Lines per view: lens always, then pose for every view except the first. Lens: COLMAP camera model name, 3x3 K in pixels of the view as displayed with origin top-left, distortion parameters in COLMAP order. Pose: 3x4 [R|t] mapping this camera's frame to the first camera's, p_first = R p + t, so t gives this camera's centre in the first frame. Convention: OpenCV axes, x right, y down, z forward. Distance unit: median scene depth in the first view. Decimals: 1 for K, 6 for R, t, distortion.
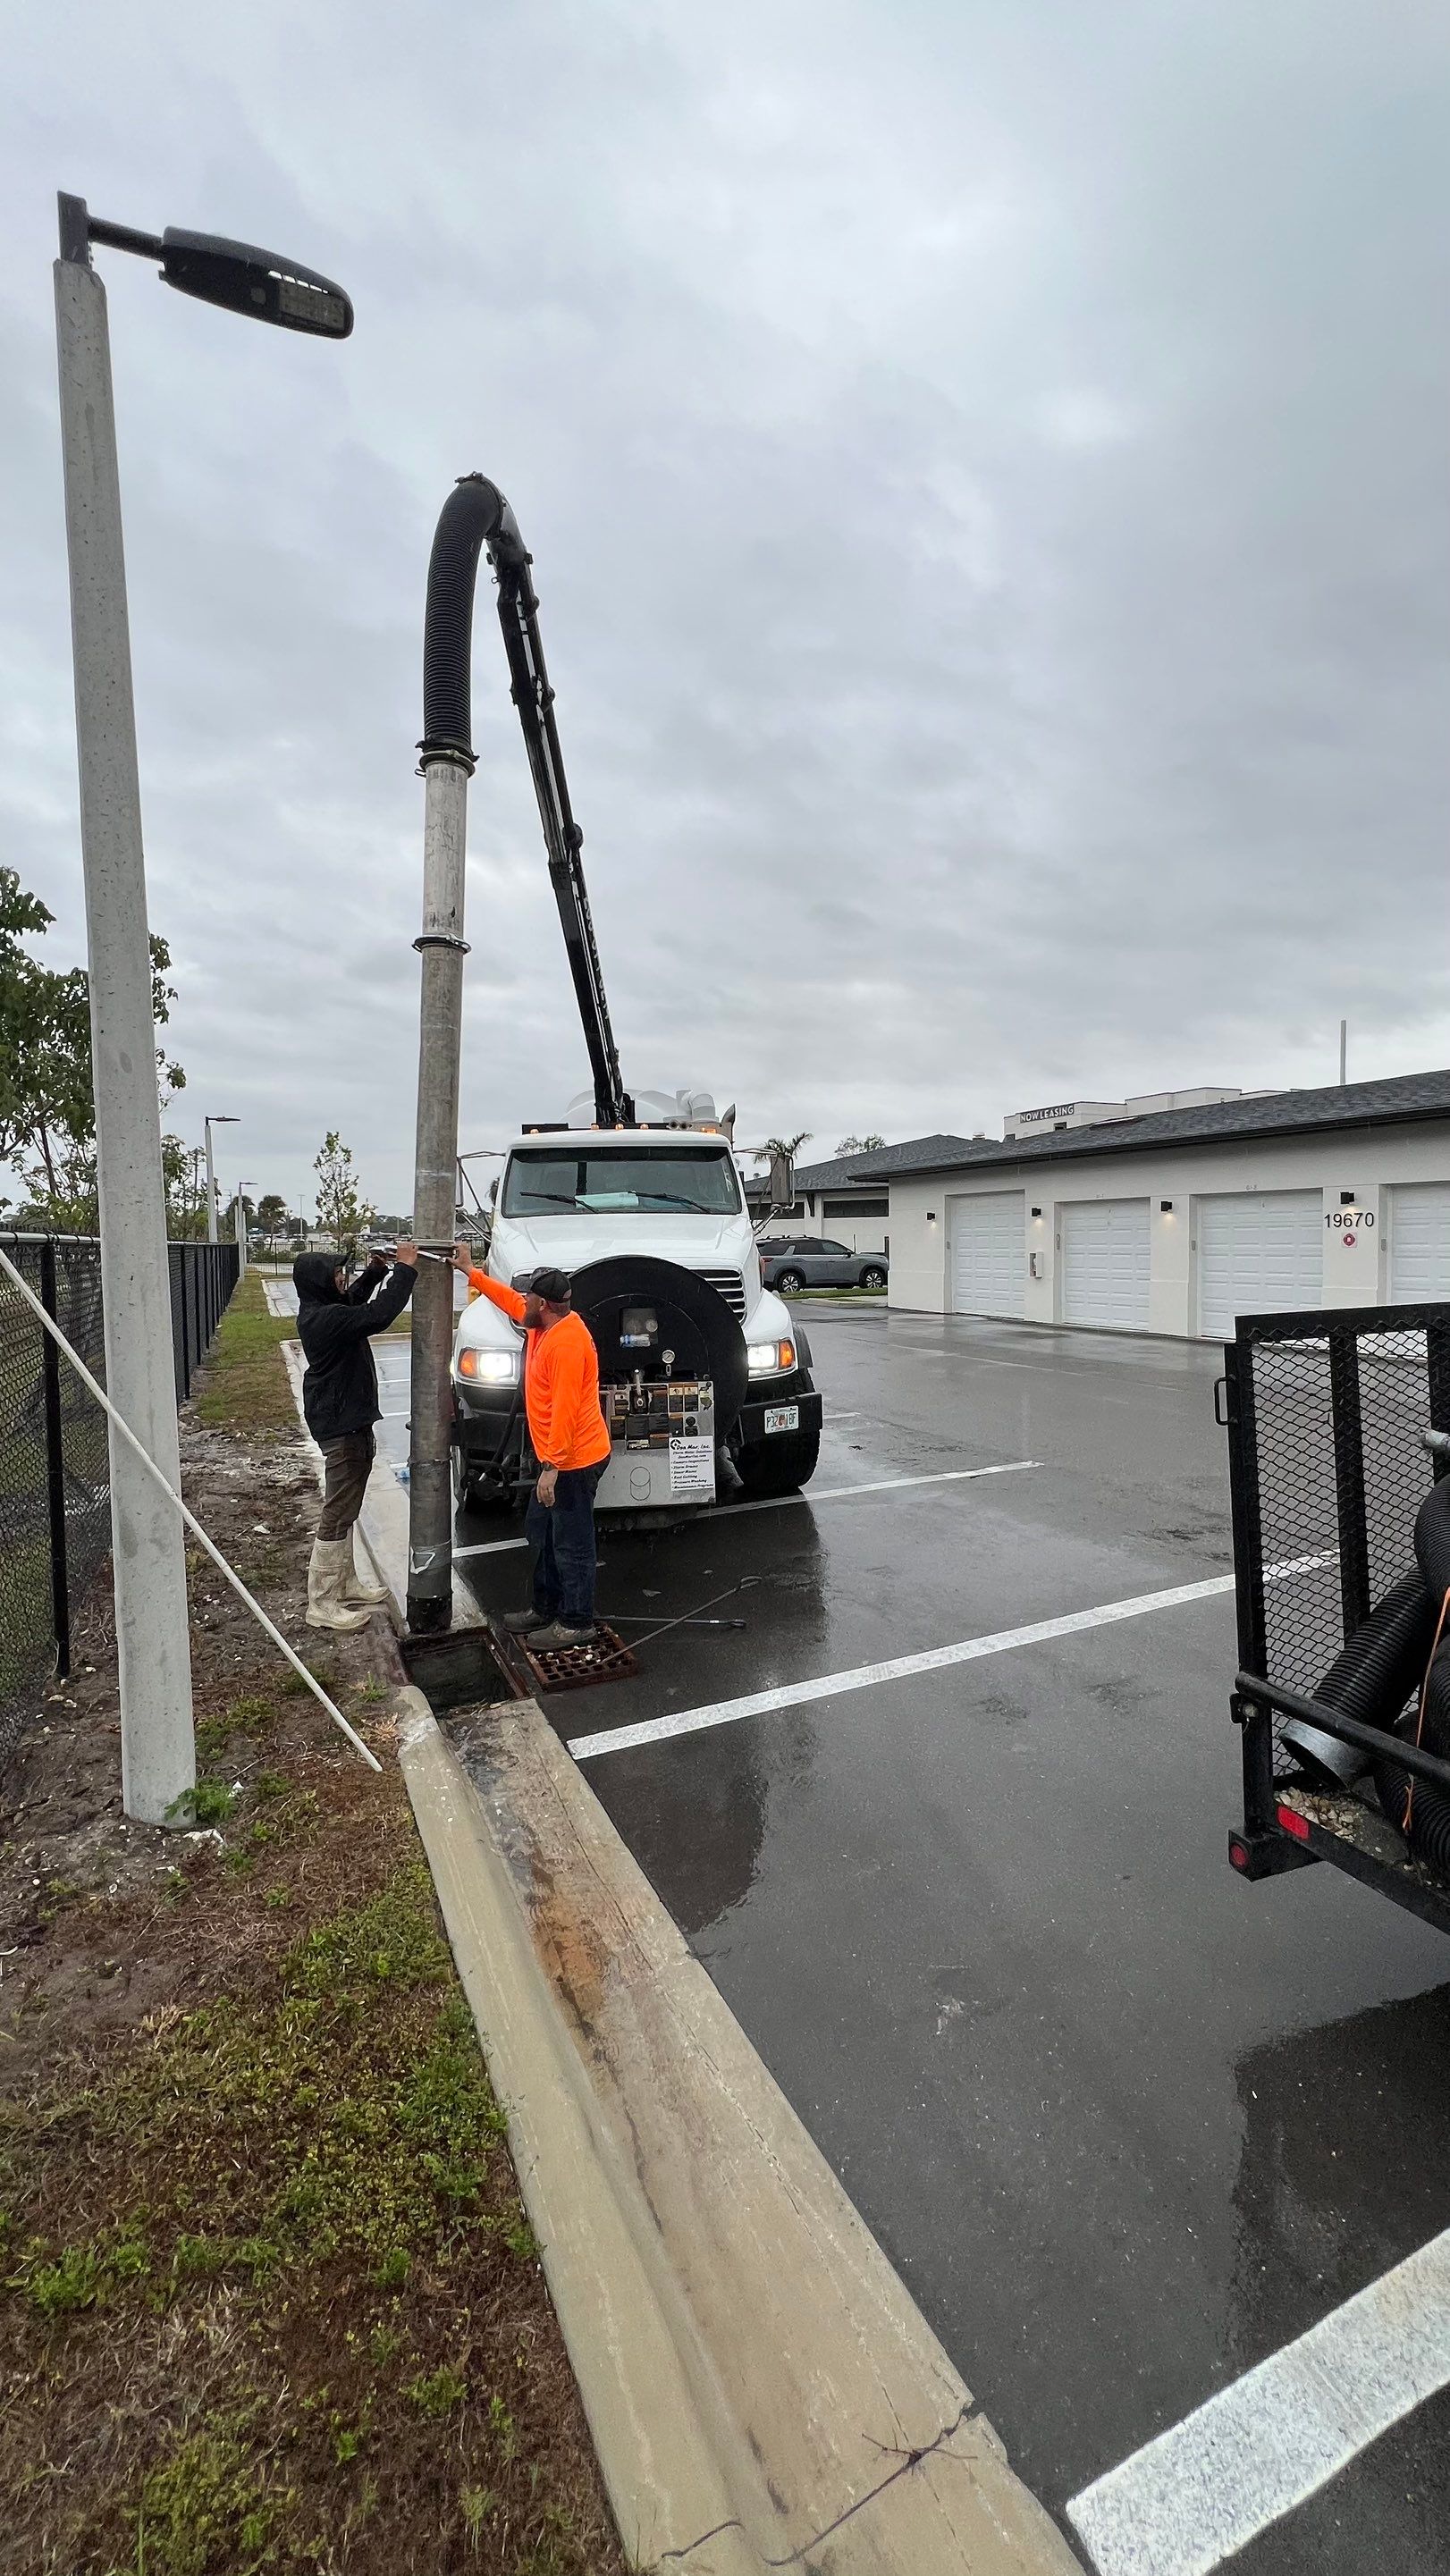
lens RADIAL K [[1026.4, 0, 729.9], [0, 1026.4, 1283.3], [0, 0, 1]] dist [-0.002788, 0.000624]
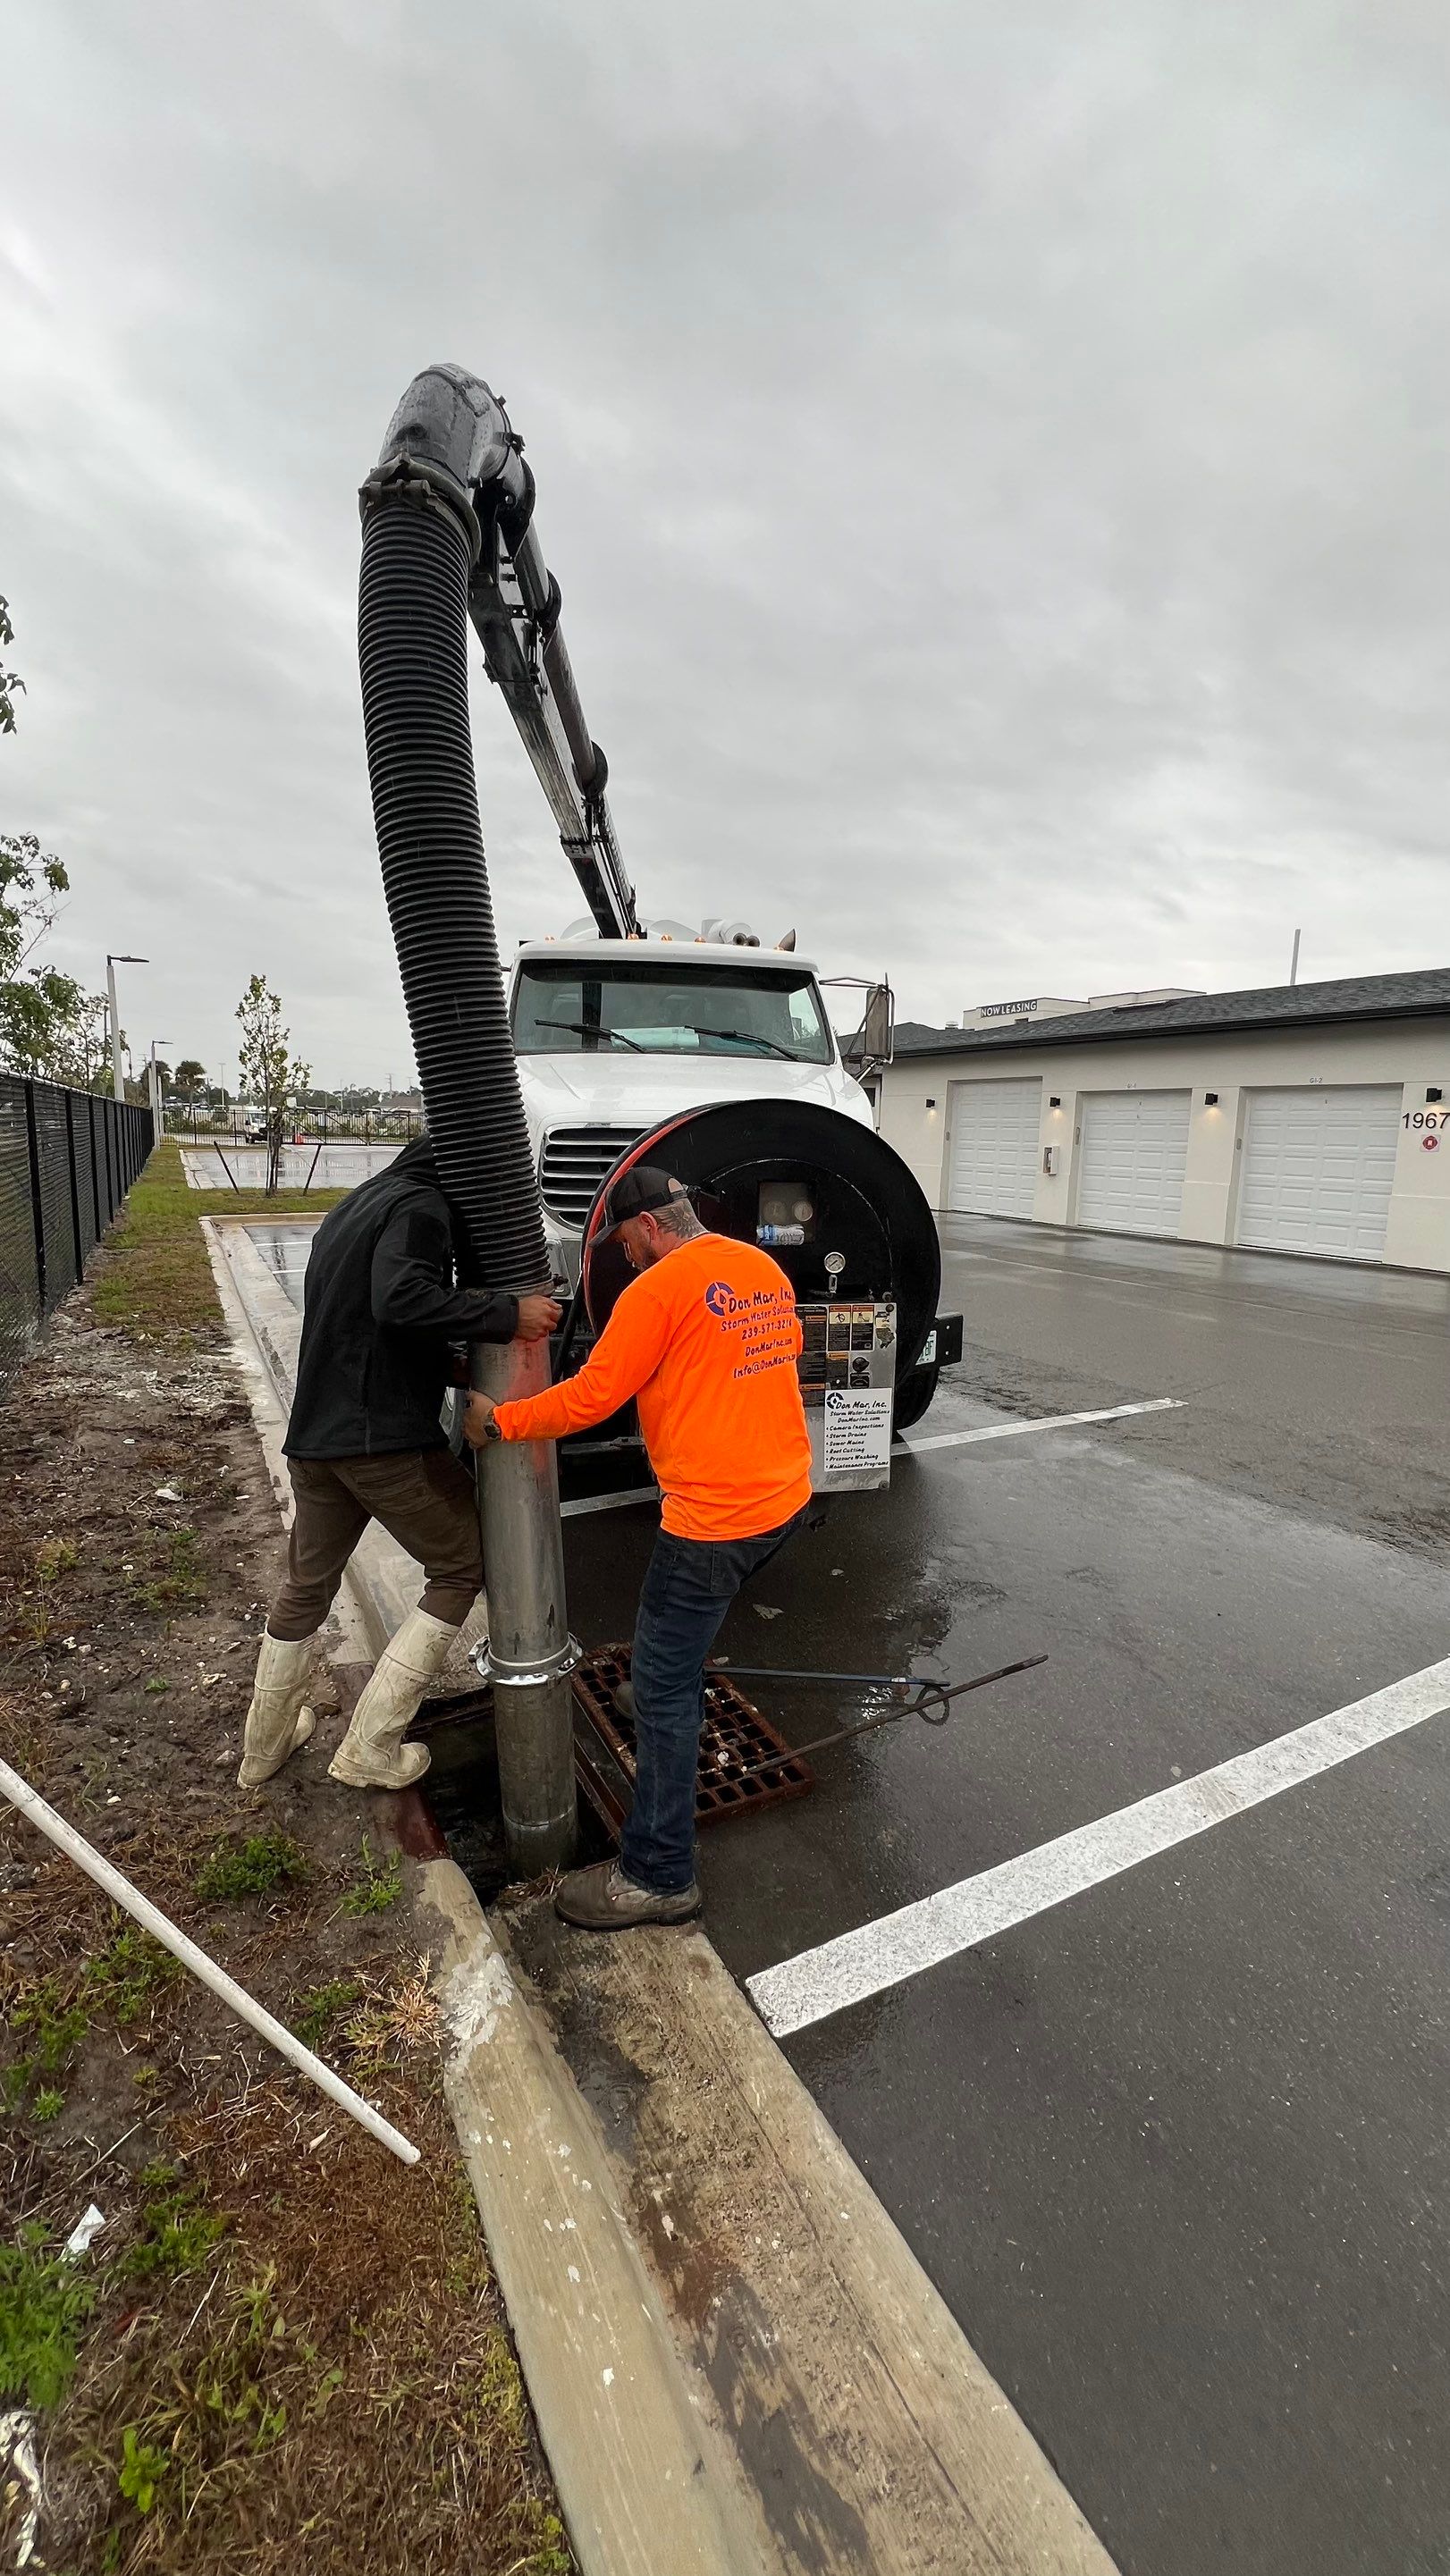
lens RADIAL K [[1026.4, 0, 729.9], [0, 1026.4, 1283.3], [0, 0, 1]] dist [-0.002788, 0.000624]
pose [[0.997550, 0.029058, 0.063638, -0.123408], [-0.035615, 0.993893, 0.104442, 0.016466], [-0.060214, -0.106452, 0.992493, 0.295677]]
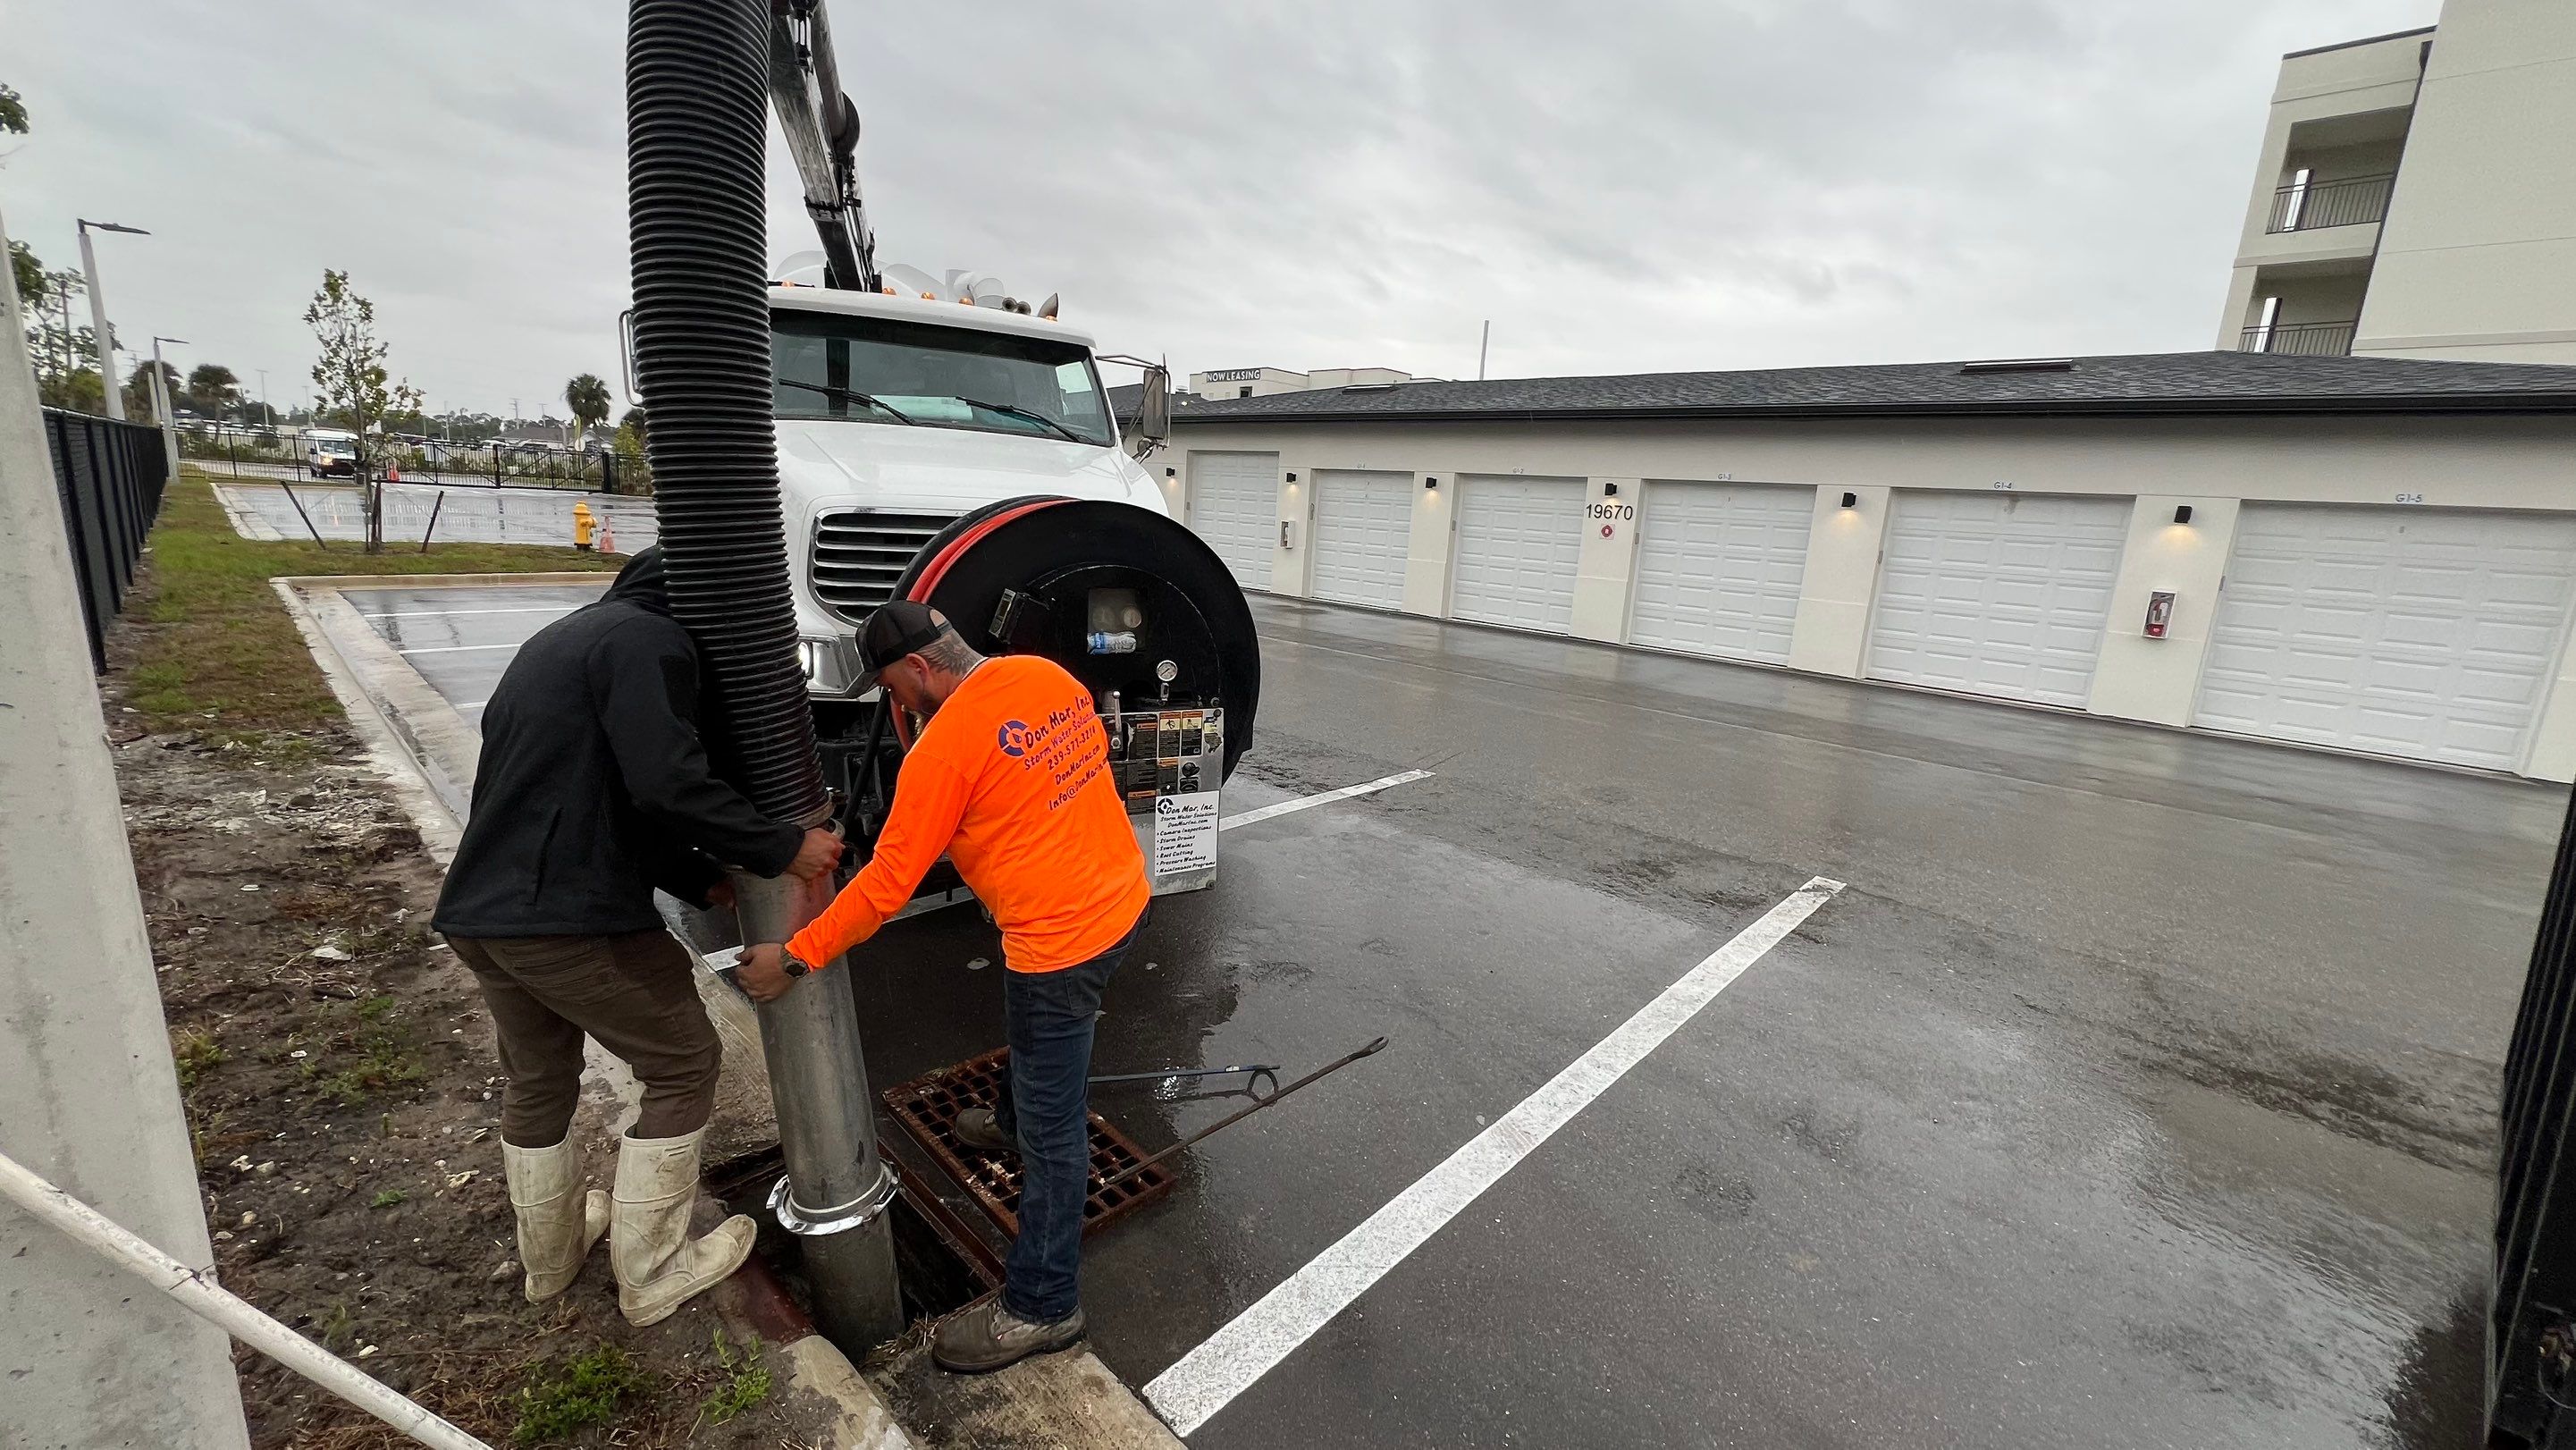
lens RADIAL K [[1026.4, 0, 1279.6], [0, 1026.4, 721.1], [0, 0, 1]] dist [-0.002788, 0.000624]
pose [[0.930162, -0.002776, 0.367138, -0.170262], [-0.060680, 0.985057, 0.161186, -0.001640], [-0.362099, -0.172207, 0.916094, 0.308043]]
